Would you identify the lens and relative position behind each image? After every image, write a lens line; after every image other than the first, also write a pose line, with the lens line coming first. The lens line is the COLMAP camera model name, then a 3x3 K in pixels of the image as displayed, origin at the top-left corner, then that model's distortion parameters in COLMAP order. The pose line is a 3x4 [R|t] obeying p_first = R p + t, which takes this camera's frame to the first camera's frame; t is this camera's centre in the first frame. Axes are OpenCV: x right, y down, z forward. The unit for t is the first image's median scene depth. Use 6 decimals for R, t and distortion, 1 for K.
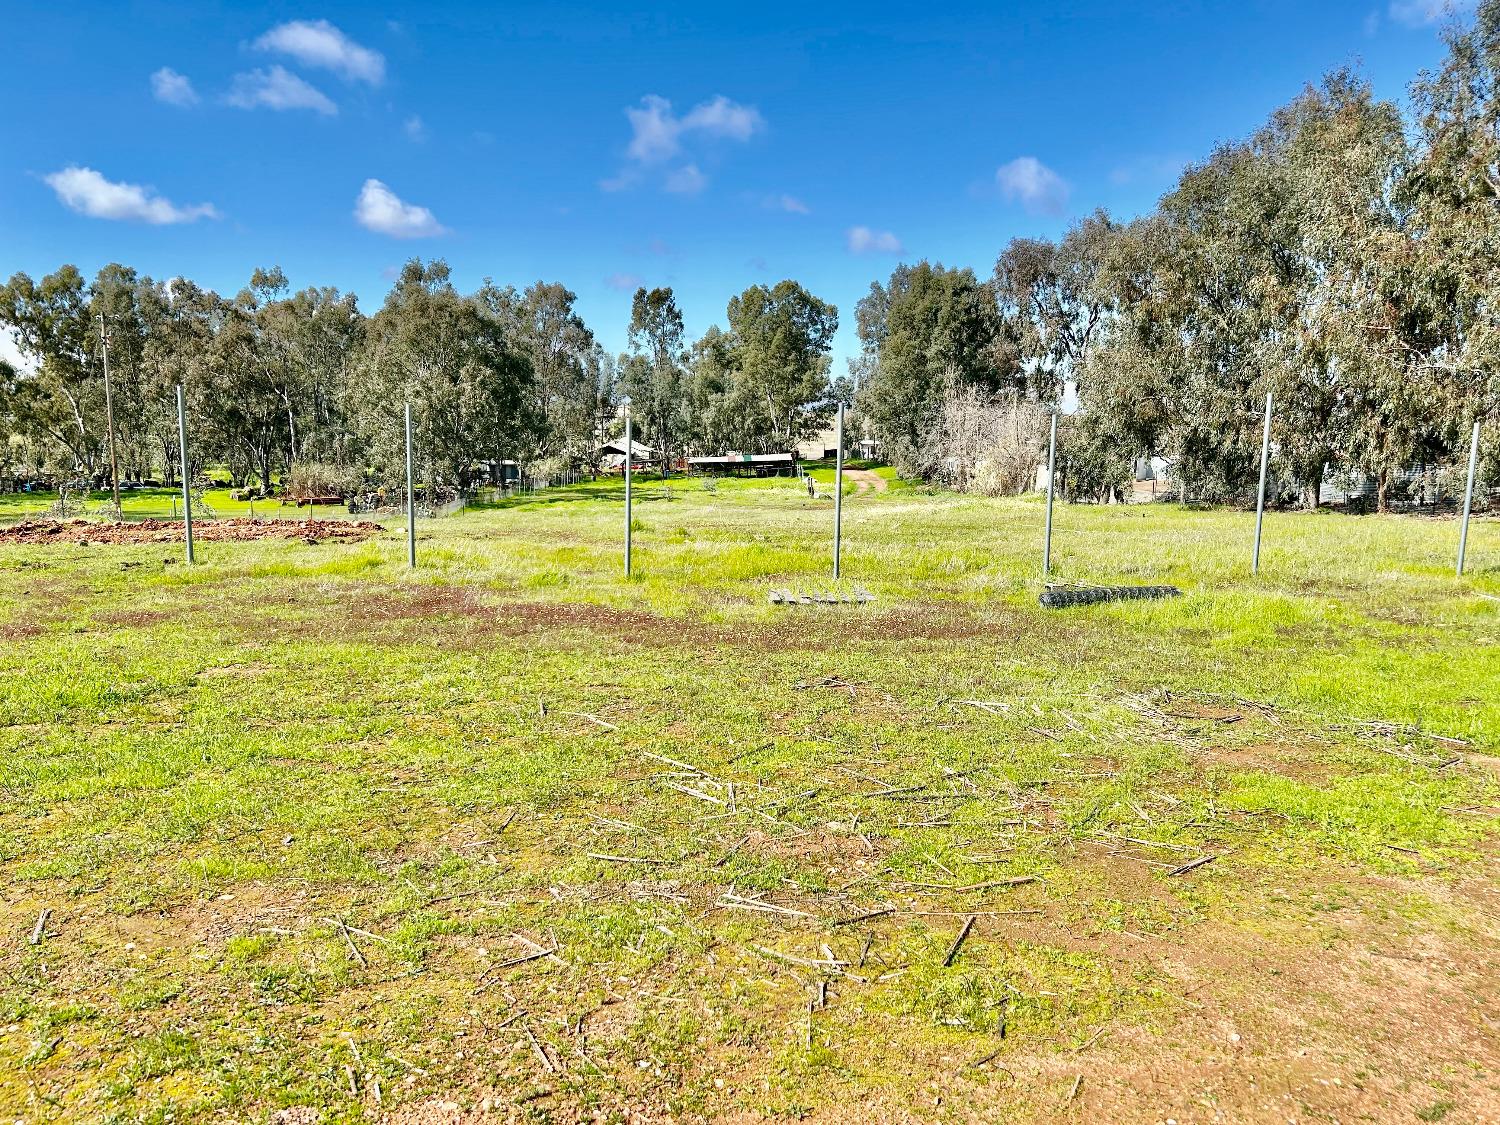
lens RADIAL K [[1134.0, 0, 750.0], [0, 1134.0, 562.5], [0, 0, 1]] dist [0.103619, -0.076284]
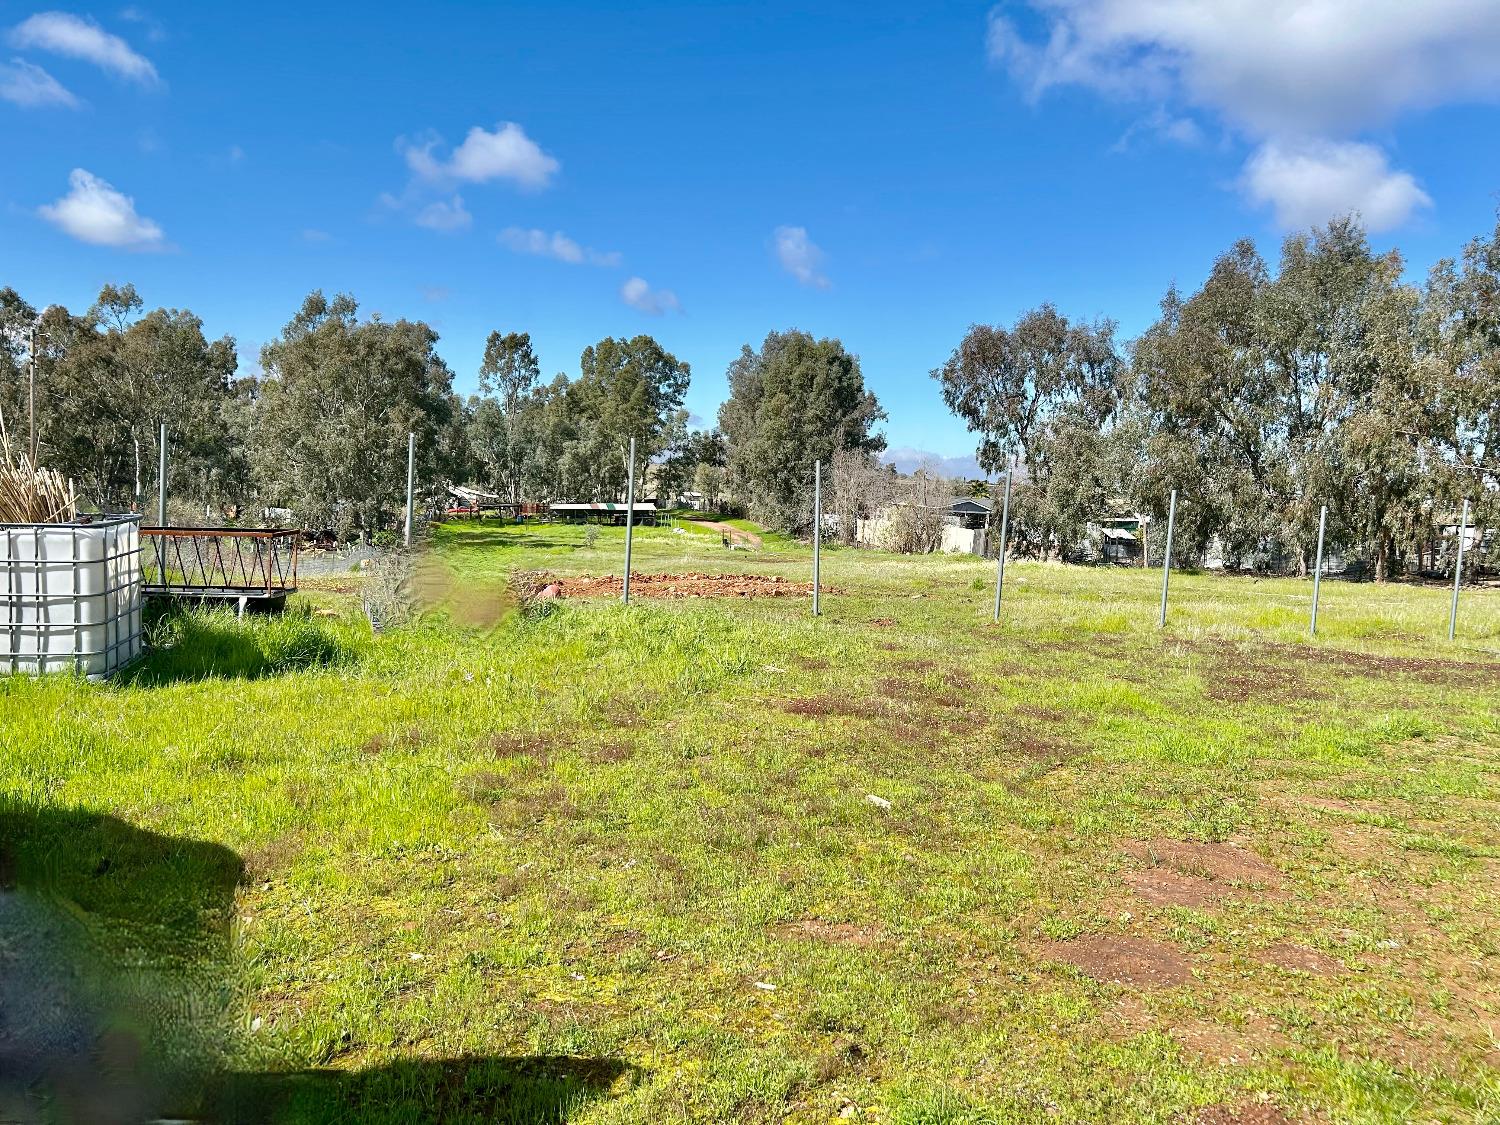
lens RADIAL K [[1134.0, 0, 750.0], [0, 1134.0, 562.5], [0, 0, 1]] dist [0.103619, -0.076284]
pose [[0.973175, 0.025494, 0.228650, -0.104966], [-0.016002, 0.998935, -0.043273, -0.000290], [-0.229509, 0.038453, 0.972547, -0.011066]]
